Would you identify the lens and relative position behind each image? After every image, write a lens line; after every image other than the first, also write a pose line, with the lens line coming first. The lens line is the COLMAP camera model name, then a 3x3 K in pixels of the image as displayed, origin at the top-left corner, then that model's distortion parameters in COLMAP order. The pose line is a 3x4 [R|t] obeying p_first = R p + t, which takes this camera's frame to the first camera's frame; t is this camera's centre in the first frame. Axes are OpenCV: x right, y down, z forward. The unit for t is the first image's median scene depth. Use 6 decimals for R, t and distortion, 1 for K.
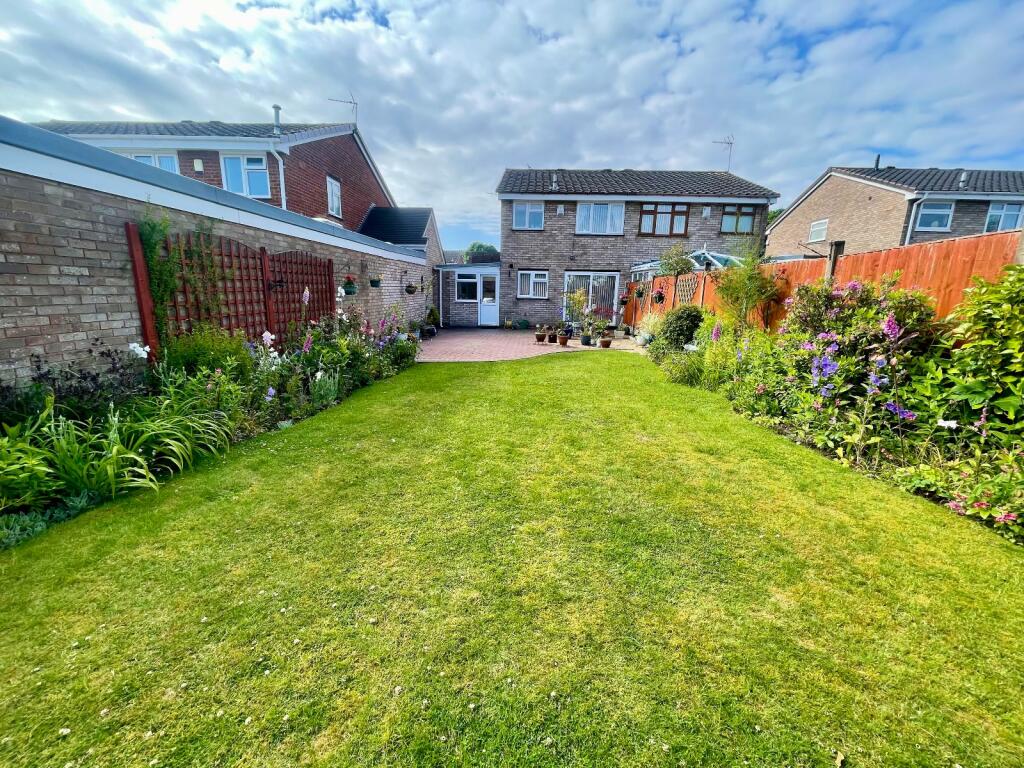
lens RADIAL K [[417.7, 0, 509.3], [0, 417.7, 381.0], [0, 0, 1]] dist [0.012159, -0.000367]
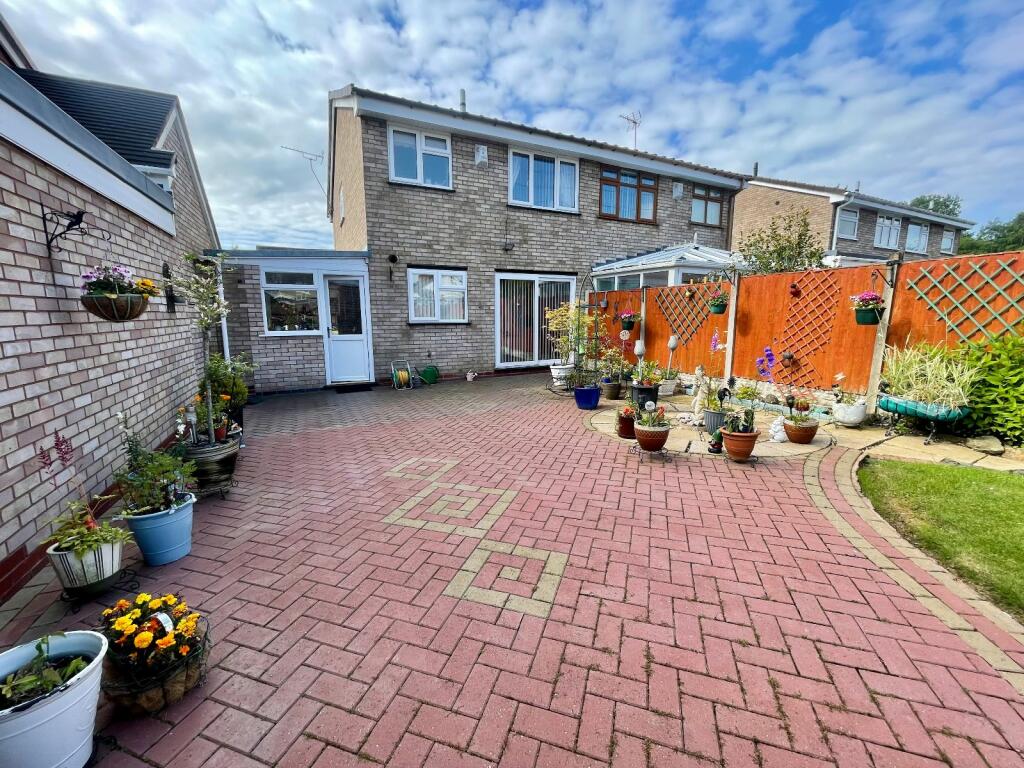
lens RADIAL K [[417.7, 0, 509.3], [0, 417.7, 381.0], [0, 0, 1]] dist [0.012159, -0.000367]
pose [[0.877558, -0.097292, 0.469495, -0.120886], [0.121114, 0.992422, -0.020724, -0.109244], [-0.463921, 0.075049, 0.882692, 0.528065]]
